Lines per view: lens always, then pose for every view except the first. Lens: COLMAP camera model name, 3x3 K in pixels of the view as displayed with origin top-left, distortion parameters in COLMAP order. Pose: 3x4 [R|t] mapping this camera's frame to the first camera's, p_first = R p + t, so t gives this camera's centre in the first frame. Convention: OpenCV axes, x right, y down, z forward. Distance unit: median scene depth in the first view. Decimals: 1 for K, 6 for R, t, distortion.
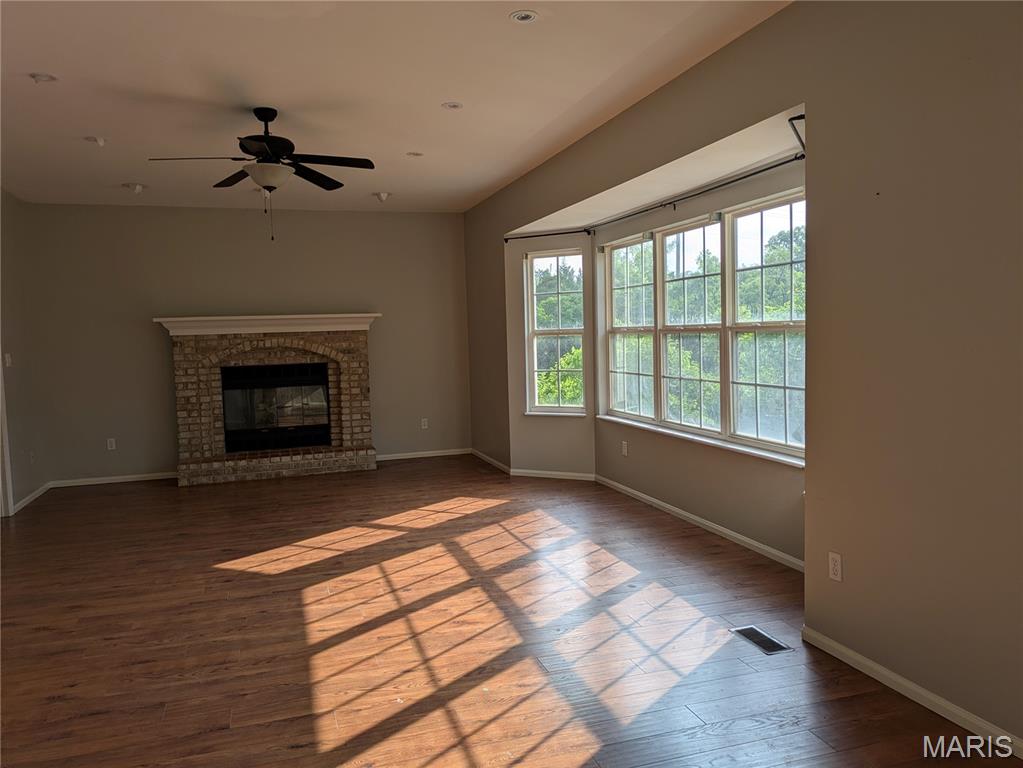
lens RADIAL K [[756.6, 0, 505.5], [0, 756.6, 382.7], [0, 0, 1]] dist [0.062620, -0.058686]
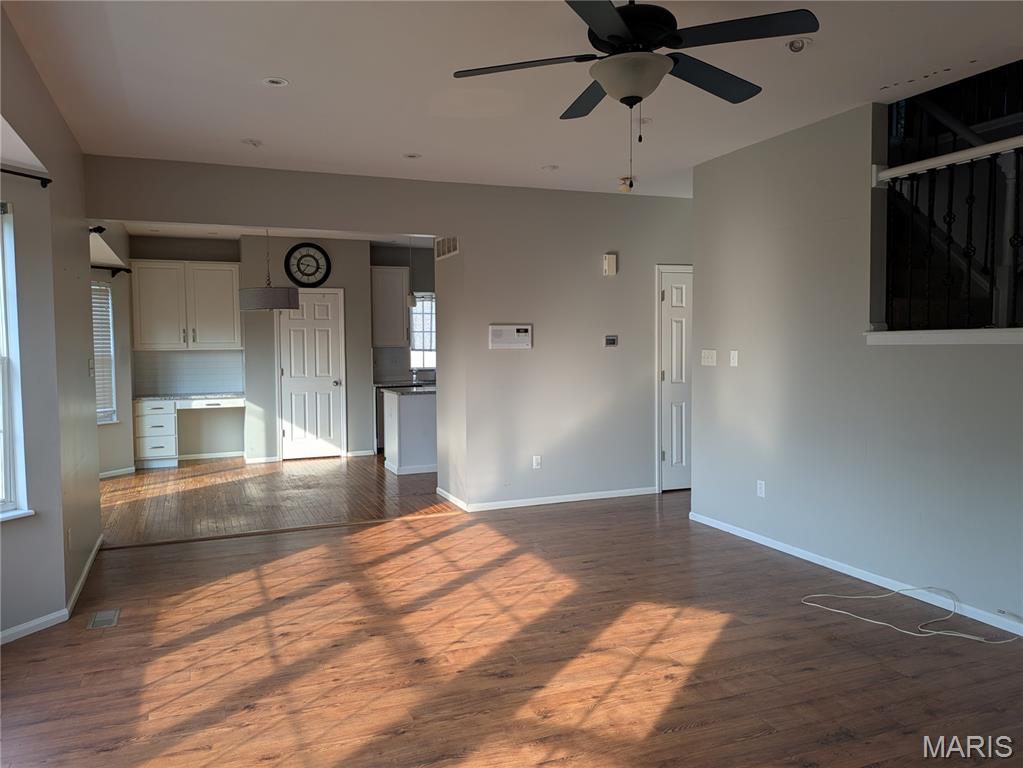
lens RADIAL K [[756.6, 0, 496.7], [0, 756.6, 378.2], [0, 0, 1]] dist [0.062620, -0.058686]
pose [[-0.996319, 0.044126, -0.073495, -0.090225], [0.035309, 0.992478, 0.117217, -0.068396], [0.078115, 0.114190, -0.990383, 0.977873]]
